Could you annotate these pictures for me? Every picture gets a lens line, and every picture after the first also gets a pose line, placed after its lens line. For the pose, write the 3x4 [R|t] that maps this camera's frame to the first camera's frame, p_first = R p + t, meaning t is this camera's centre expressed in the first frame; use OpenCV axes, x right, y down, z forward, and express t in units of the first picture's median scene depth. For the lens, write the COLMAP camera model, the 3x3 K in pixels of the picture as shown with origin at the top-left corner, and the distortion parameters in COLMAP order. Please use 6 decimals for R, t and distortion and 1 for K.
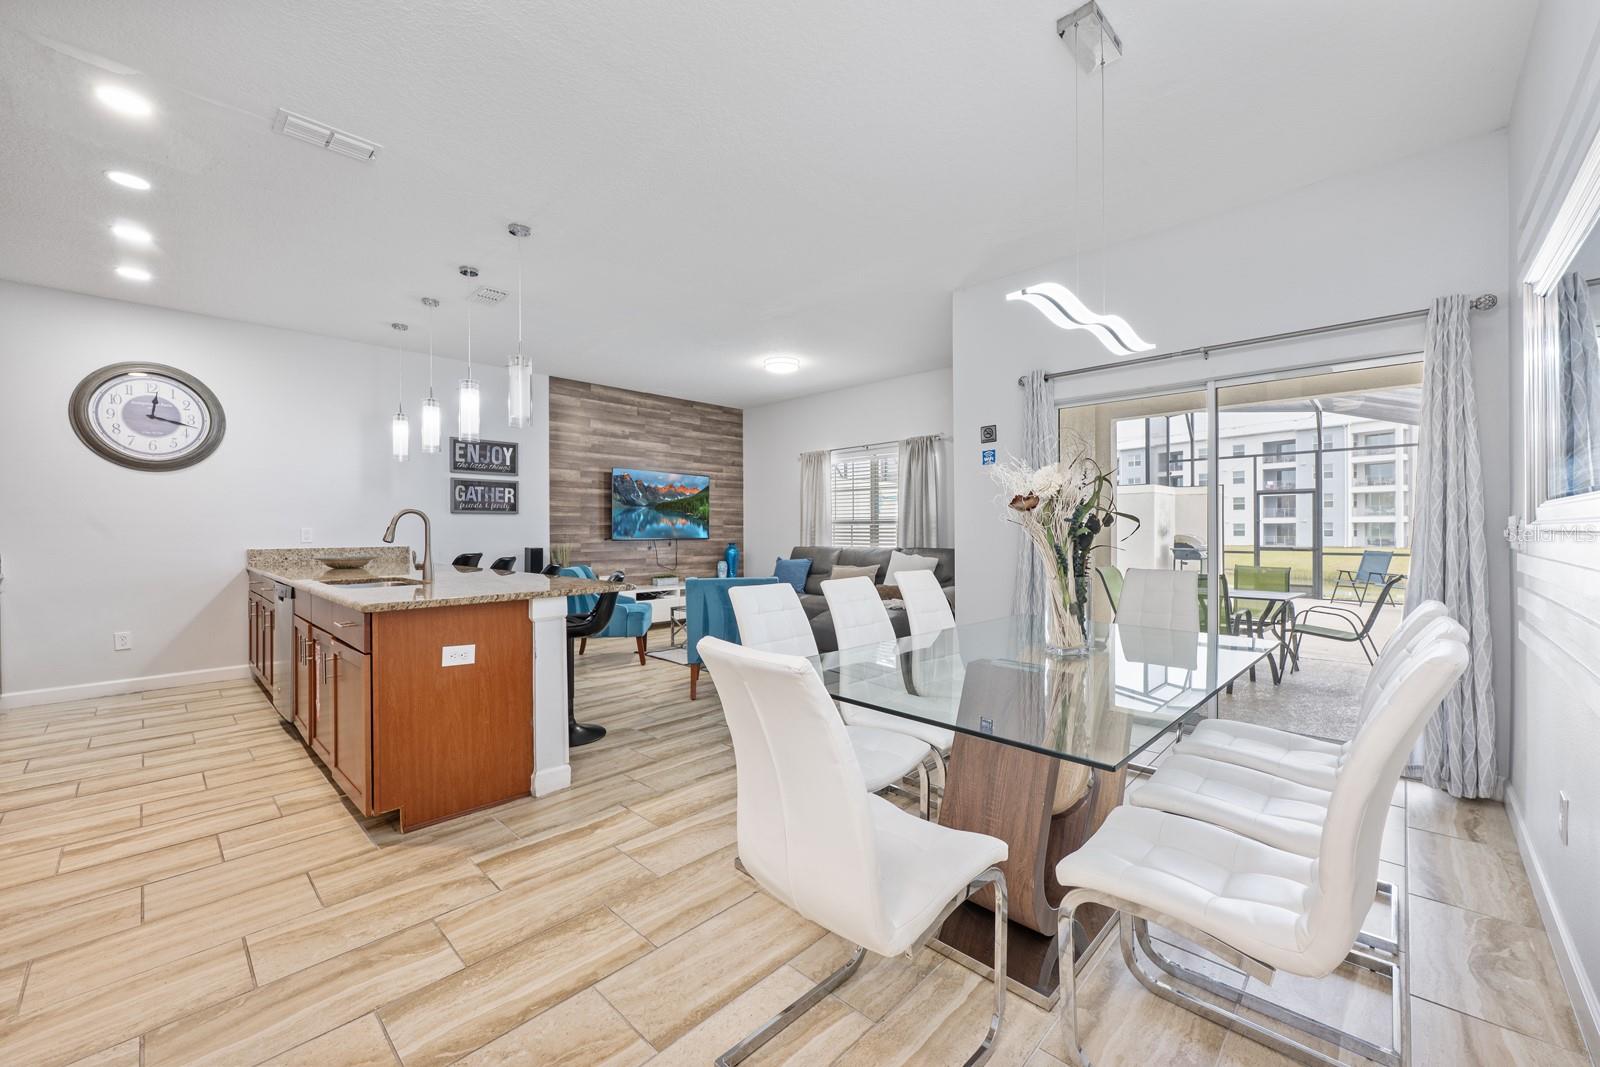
lens RADIAL K [[629.7, 0, 798.3], [0, 629.7, 530.2], [0, 0, 1]] dist [0.000127, 0.000061]
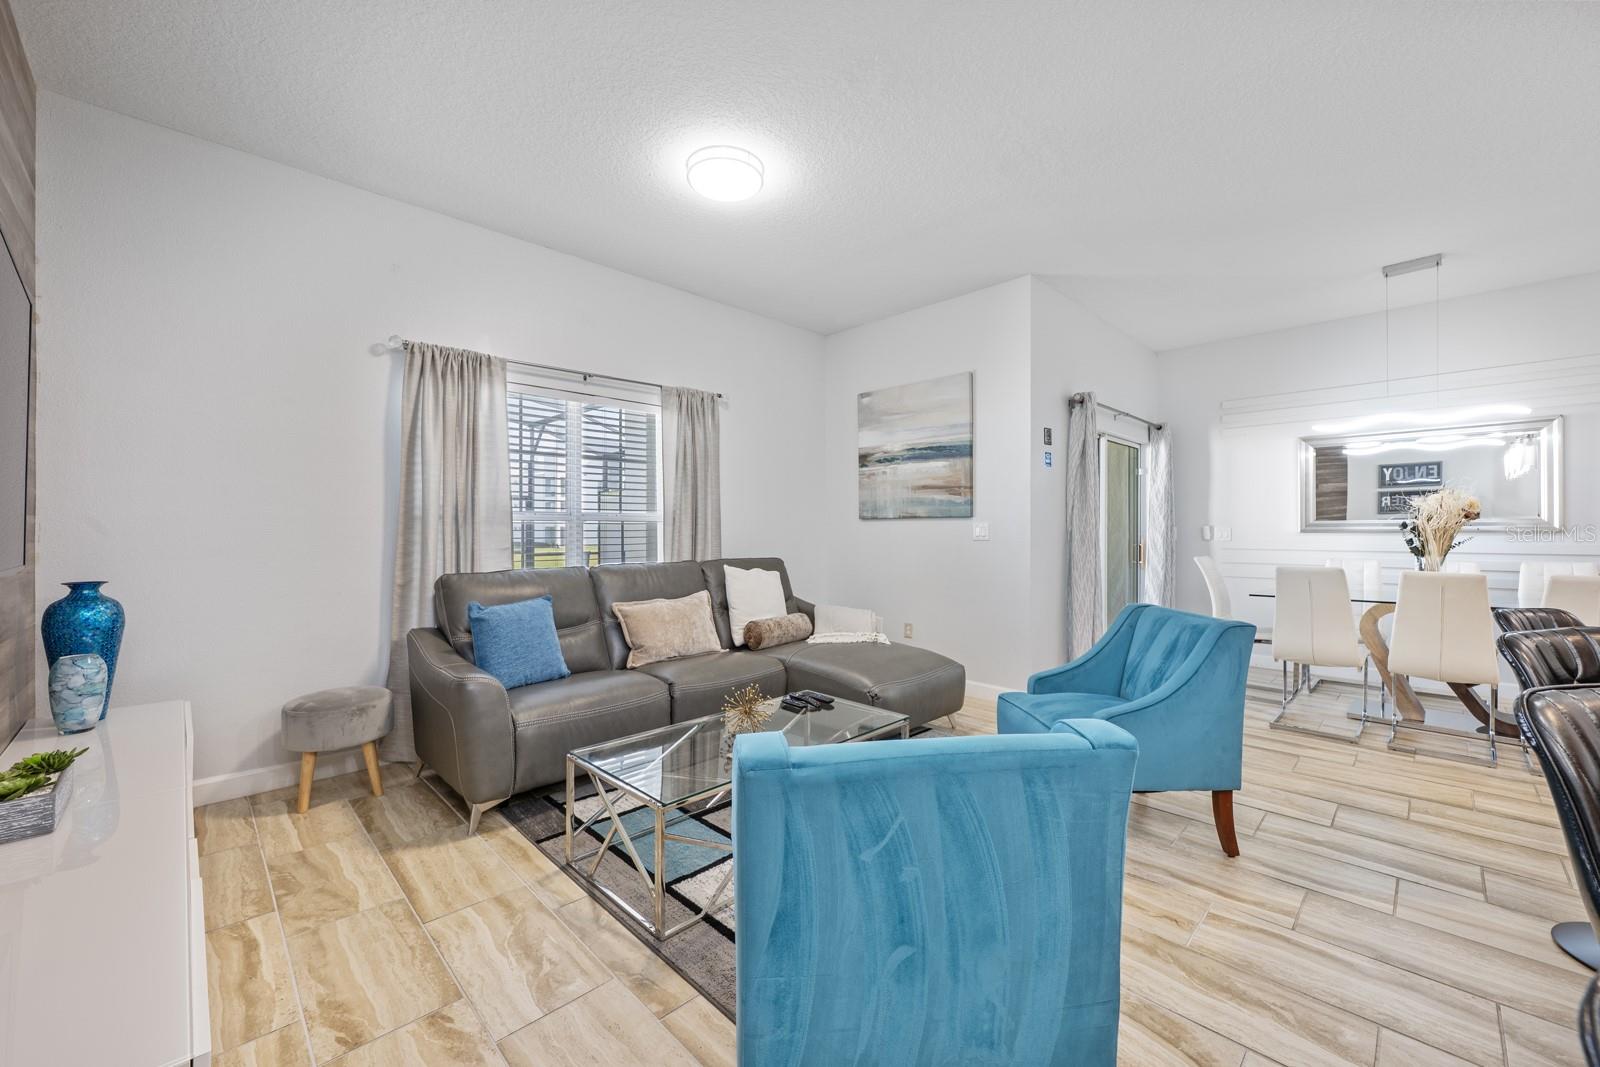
lens RADIAL K [[629.7, 0, 798.3], [0, 629.7, 530.2], [0, 0, 1]] dist [0.000127, 0.000061]
pose [[0.026755, 0.005387, 0.999628, -0.452774], [0.002596, 0.999982, -0.005459, 0.000979], [-0.999639, 0.002741, 0.026741, 0.870356]]
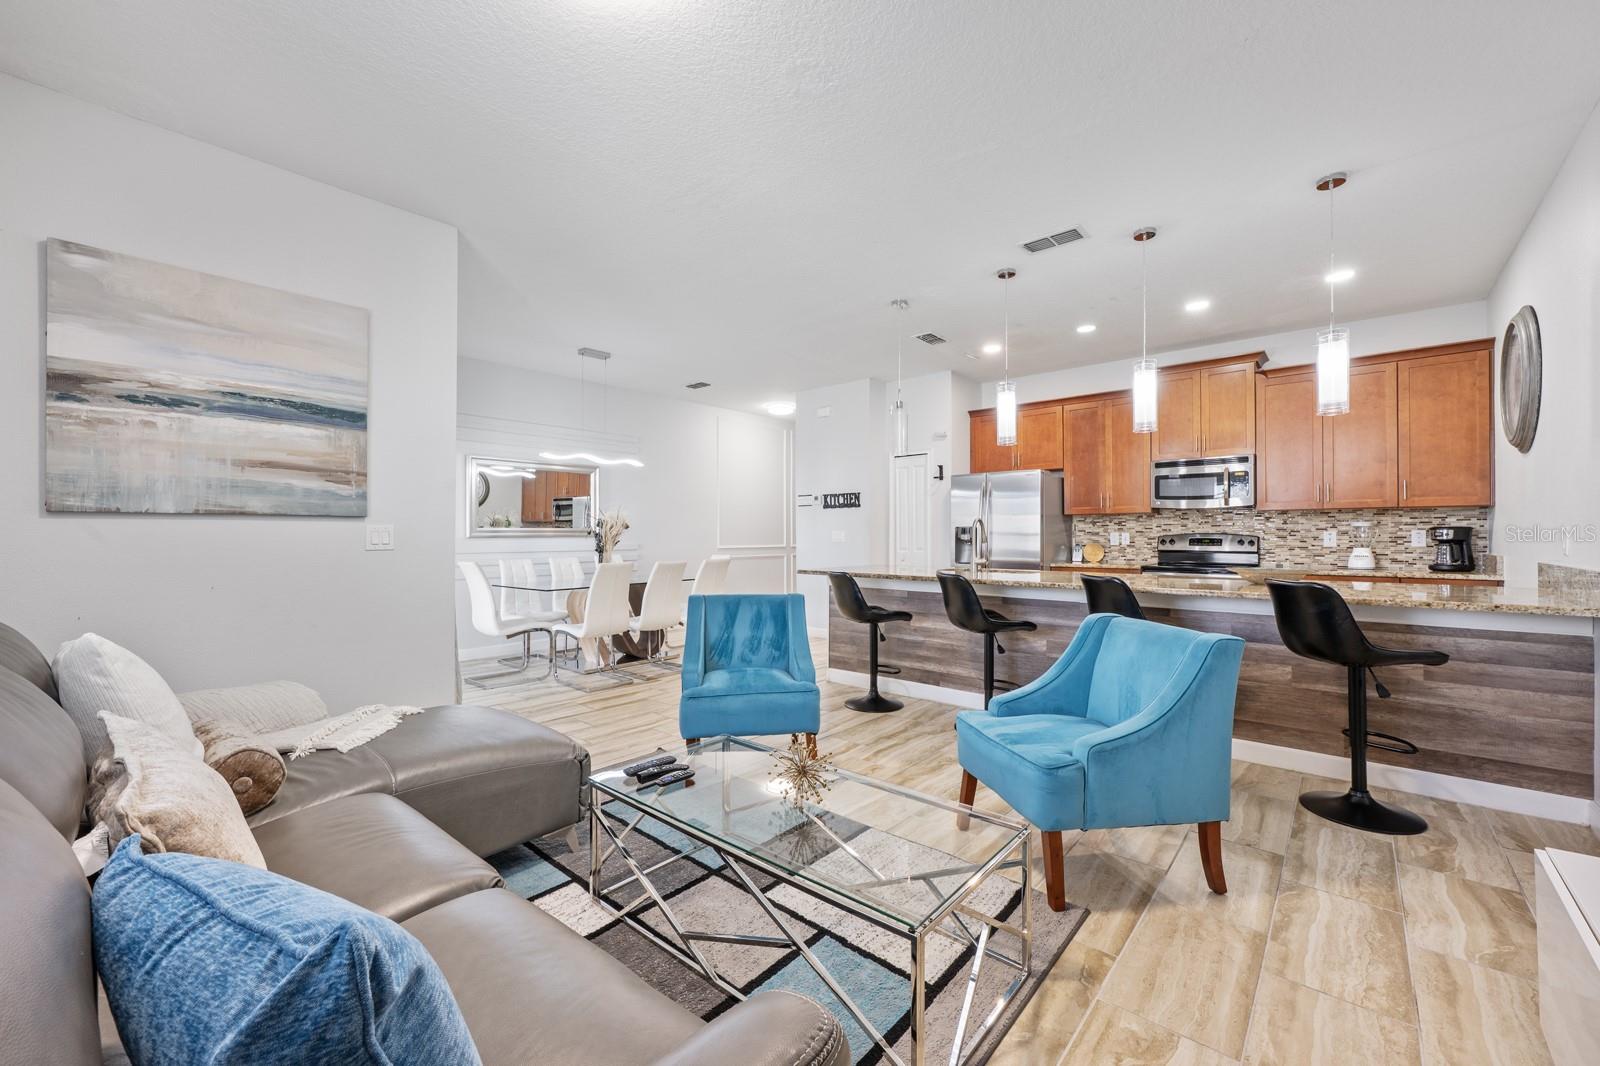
lens RADIAL K [[635.0, 0, 796.6], [0, 635.0, 529.7], [0, 0, 1]] dist [-0.000238, -0.000039]
pose [[-0.998914, 0.006048, -0.046206, -0.086036], [0.006346, 0.999960, -0.006297, -0.001863], [0.046166, -0.006583, -0.998912, 1.183334]]
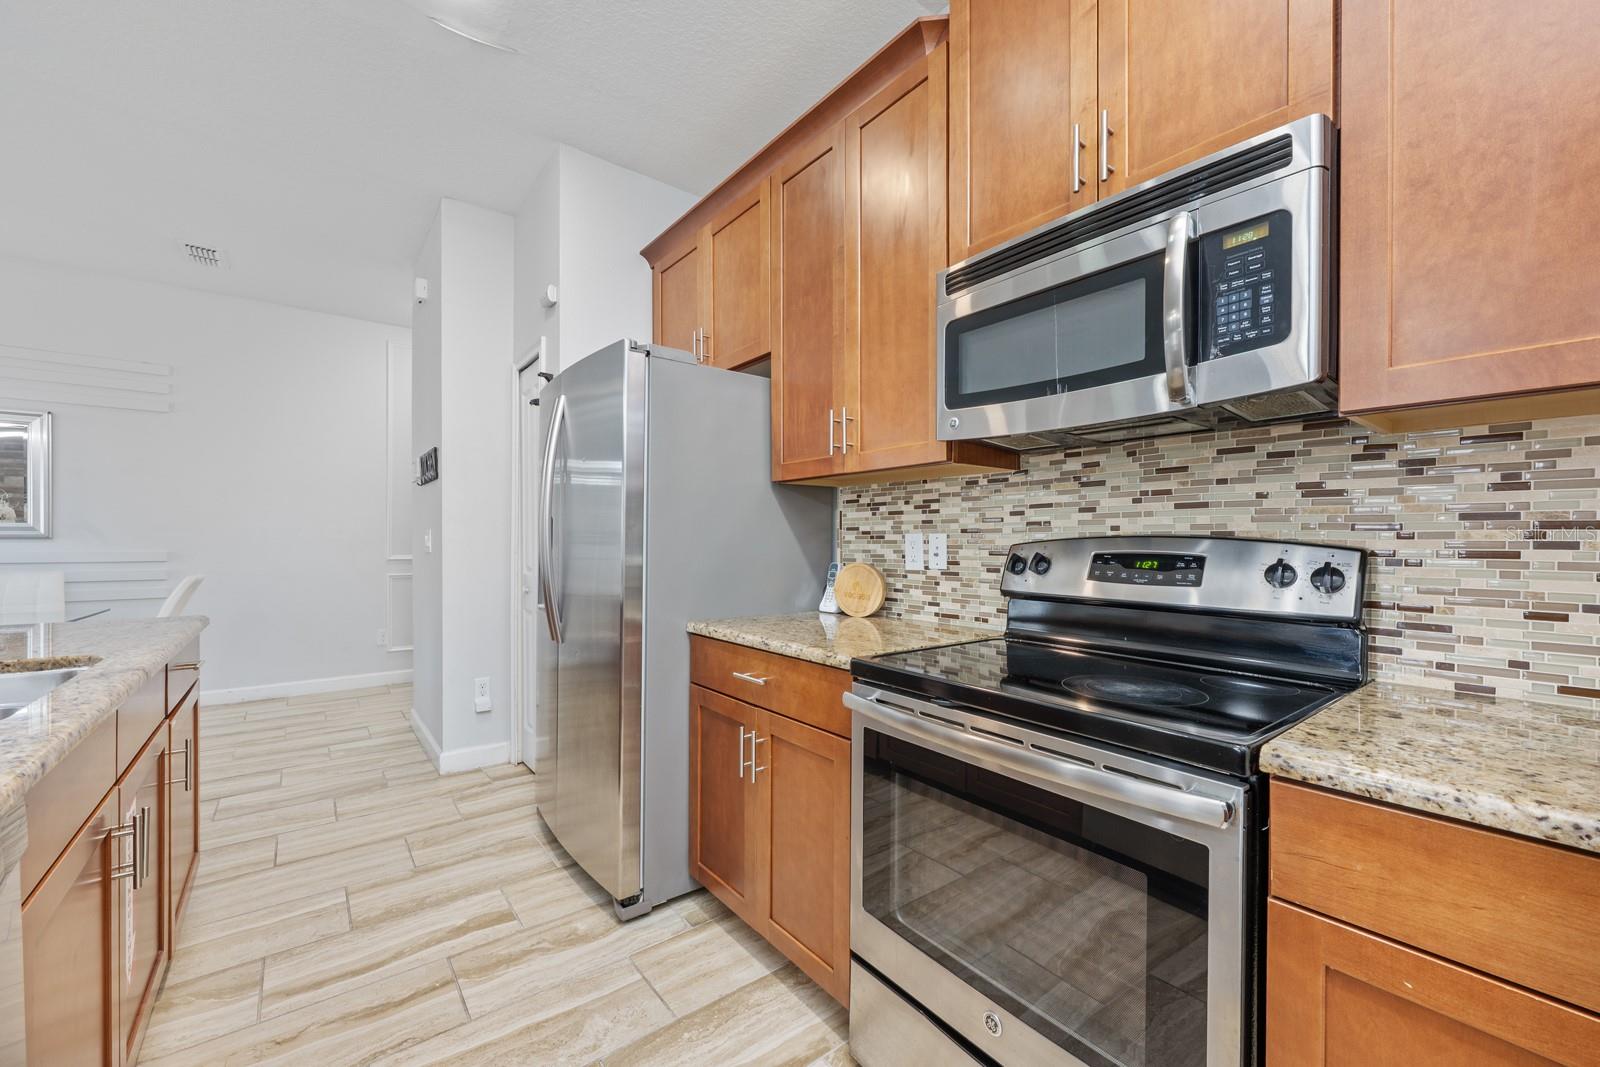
lens RADIAL K [[630.3, 0, 801.7], [0, 630.3, 549.4], [0, 0, 1]] dist [-0.000713, -0.000073]
pose [[-0.991267, -0.001116, 0.131864, -0.568080], [0.000855, 0.999889, 0.014888, 0.002703], [-0.131866, 0.014871, -0.991156, 0.609438]]
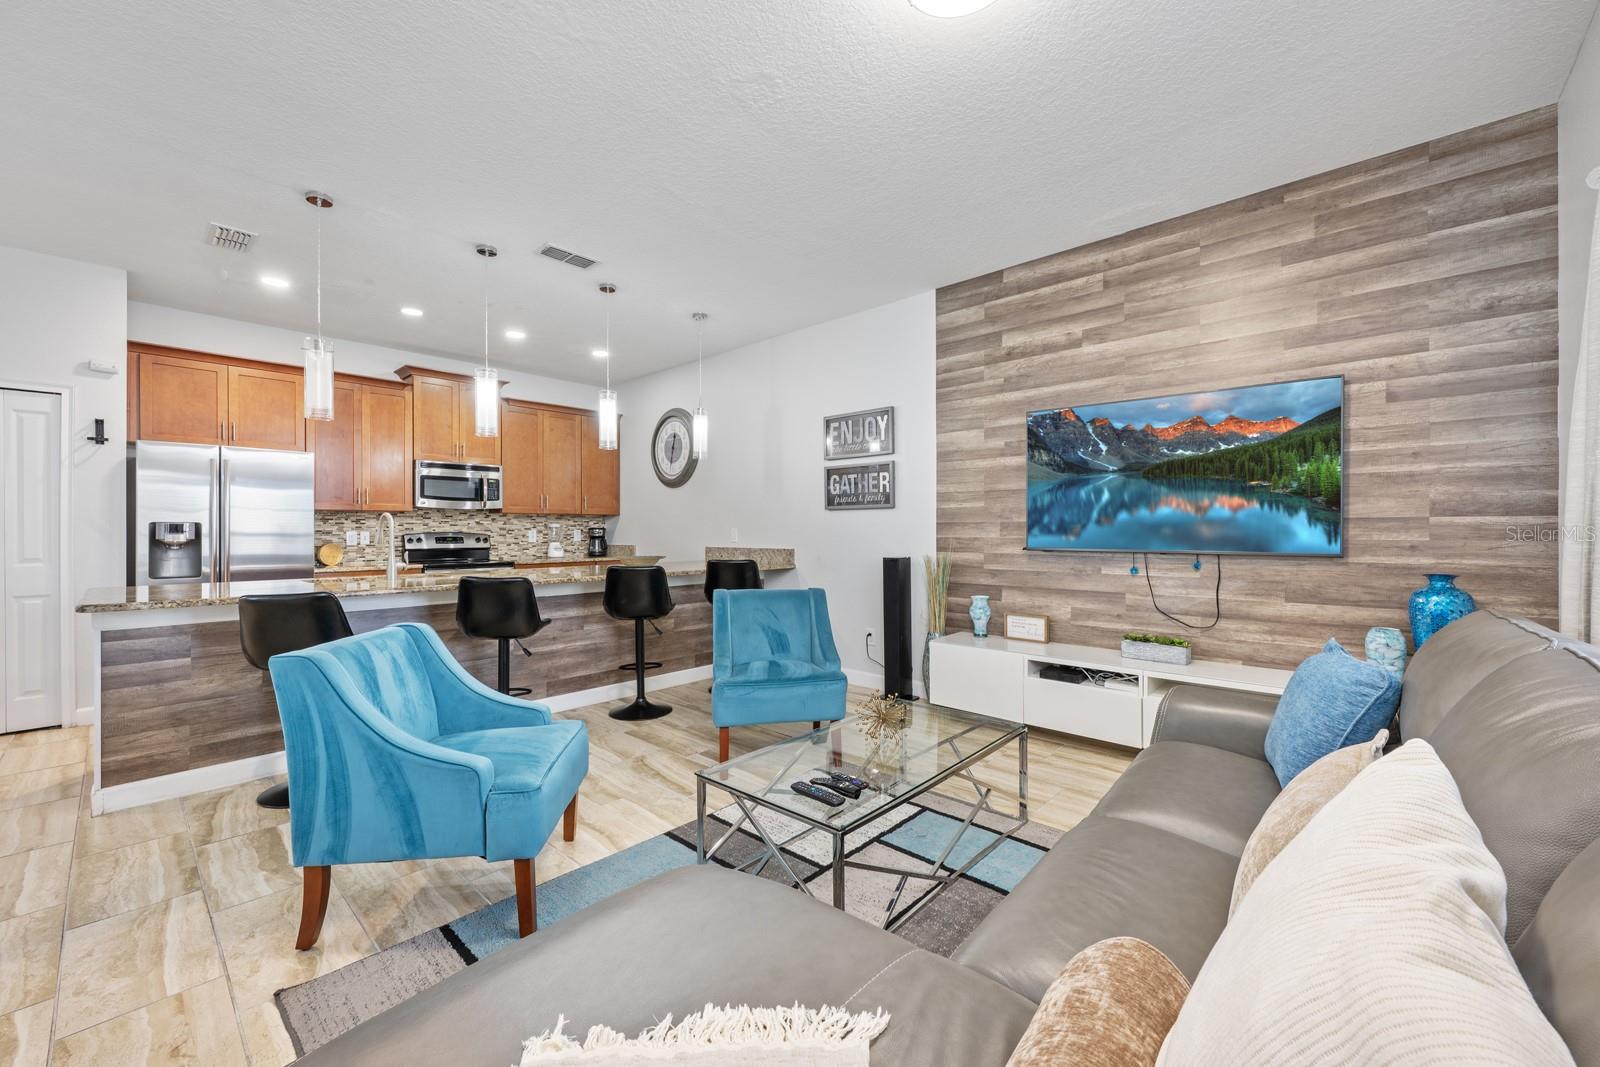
lens RADIAL K [[629.7, 0, 798.3], [0, 629.7, 530.2], [0, 0, 1]] dist [0.000127, 0.000061]
pose [[0.021357, 0.003073, -0.999767, 0.242639], [0.001962, 0.999993, 0.003115, -0.003279], [0.999770, -0.002029, 0.021351, 0.855983]]
